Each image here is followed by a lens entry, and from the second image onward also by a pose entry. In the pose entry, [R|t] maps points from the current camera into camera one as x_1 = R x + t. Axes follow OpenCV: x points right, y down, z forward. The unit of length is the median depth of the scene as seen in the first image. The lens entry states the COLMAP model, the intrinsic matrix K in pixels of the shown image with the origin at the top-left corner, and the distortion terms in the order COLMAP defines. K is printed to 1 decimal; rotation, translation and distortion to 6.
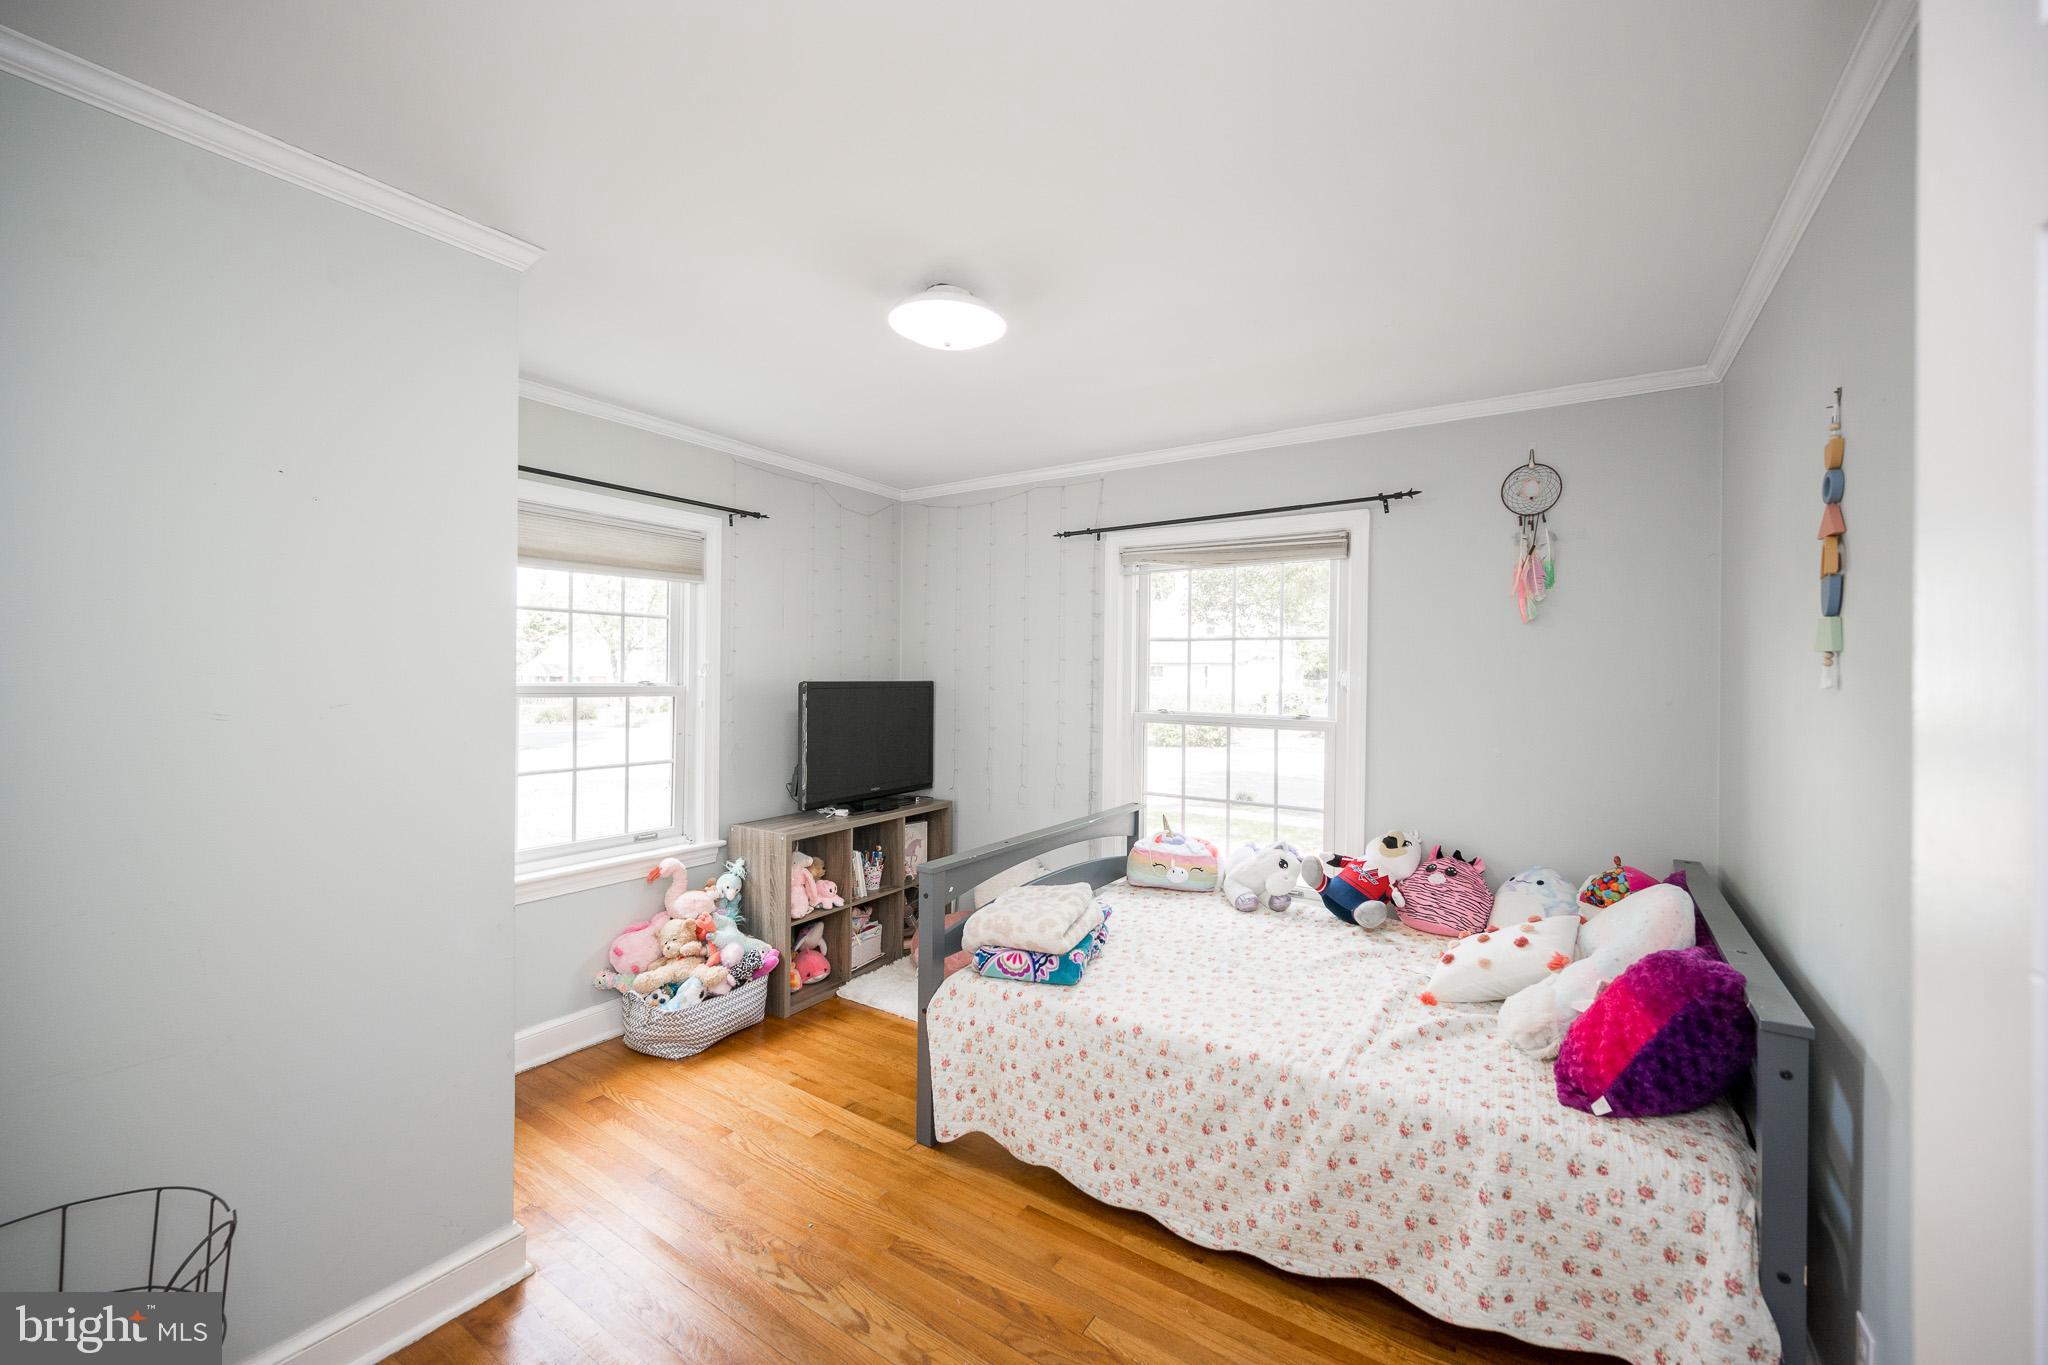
lens RADIAL K [[815.7, 0, 1025.4], [0, 815.7, 679.1], [0, 0, 1]] dist [0.001478, 0.000077]
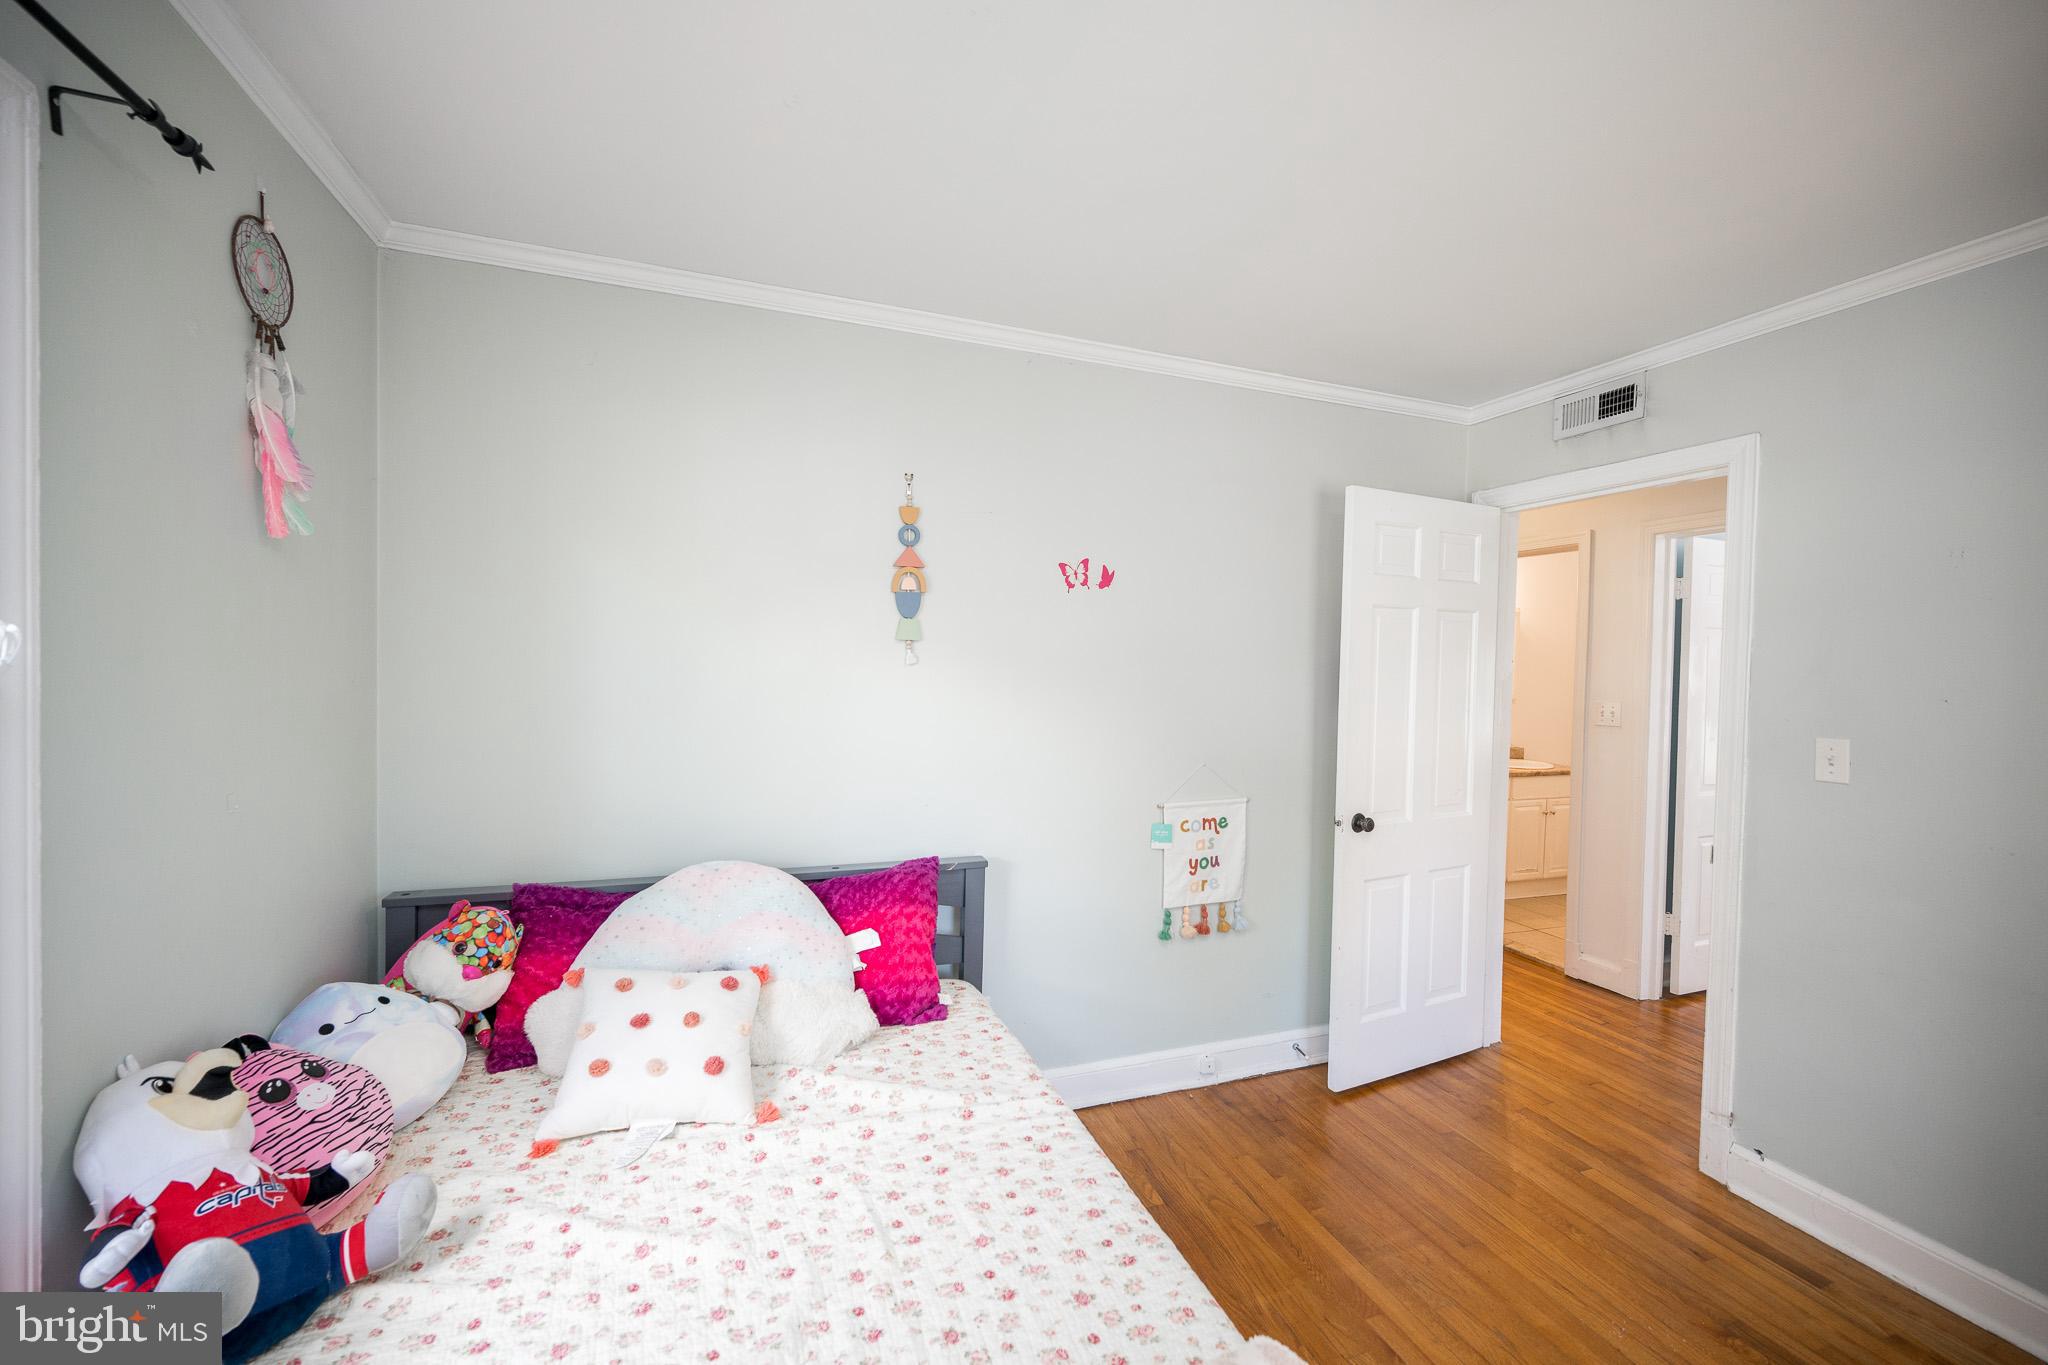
lens RADIAL K [[810.1, 0, 1027.4], [0, 810.1, 678.1], [0, 0, 1]] dist [-0.000330, -0.000062]
pose [[-0.806297, -0.037987, 0.590290, -0.062373], [-0.021075, 0.999147, 0.035512, -0.008346], [-0.591135, 0.016193, -0.806410, 1.062487]]
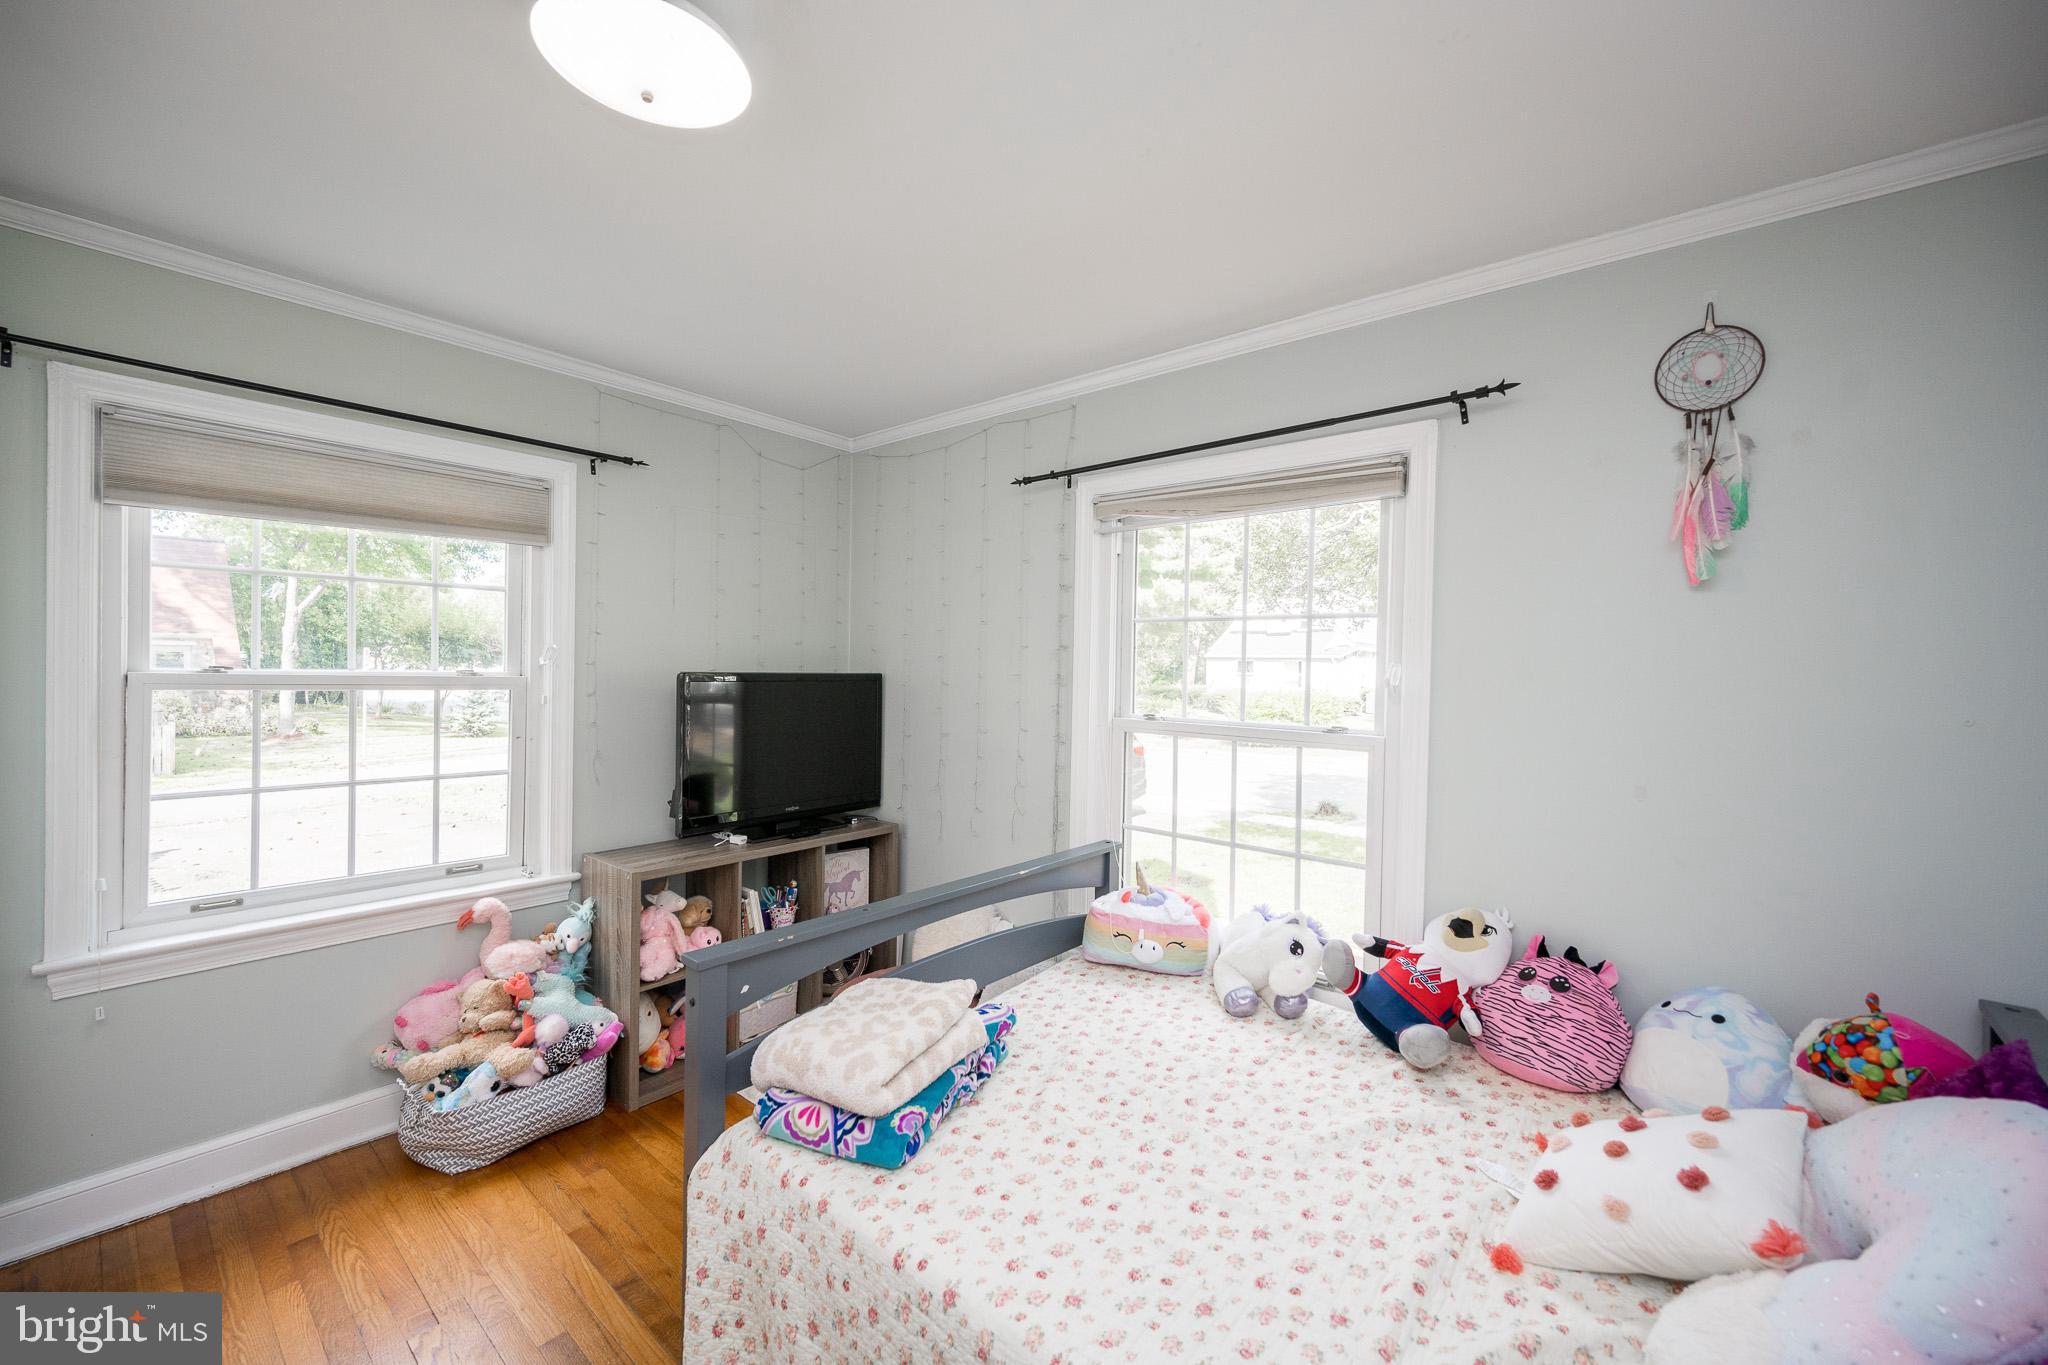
lens RADIAL K [[810.1, 0, 1027.4], [0, 810.1, 678.1], [0, 0, 1]] dist [-0.000330, -0.000062]
pose [[0.993248, 0.009297, -0.115639, 0.174293], [-0.008580, 0.999941, 0.006693, 0.000516], [0.115695, -0.005656, 0.993269, 0.316922]]
